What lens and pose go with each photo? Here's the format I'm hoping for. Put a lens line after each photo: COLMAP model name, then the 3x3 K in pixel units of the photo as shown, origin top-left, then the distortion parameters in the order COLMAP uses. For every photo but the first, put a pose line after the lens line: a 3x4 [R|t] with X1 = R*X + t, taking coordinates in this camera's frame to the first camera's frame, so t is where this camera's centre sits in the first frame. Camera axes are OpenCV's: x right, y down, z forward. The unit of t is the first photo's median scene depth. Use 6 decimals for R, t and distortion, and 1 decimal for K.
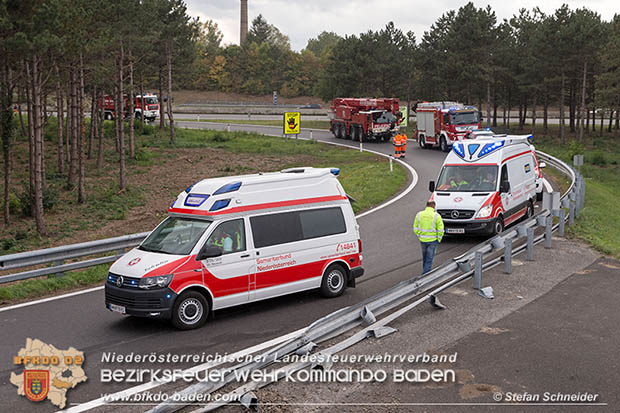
lens RADIAL K [[780.0, 0, 308.0], [0, 780.0, 200.7], [0, 0, 1]] dist [0.056297, 0.000000]
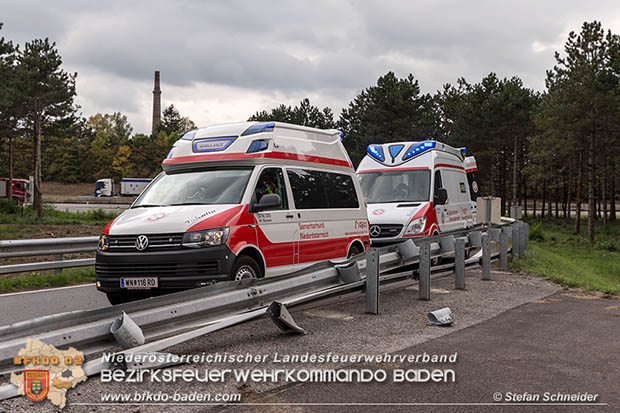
lens RADIAL K [[845.4, 0, 314.9], [0, 845.4, 208.9], [0, 0, 1]] dist [0.078671, 0.000000]
pose [[0.994325, 0.008685, 0.106027, 0.048694], [0.003730, 0.993203, -0.116333, 0.048350], [-0.106317, 0.116068, 0.987535, 0.171465]]
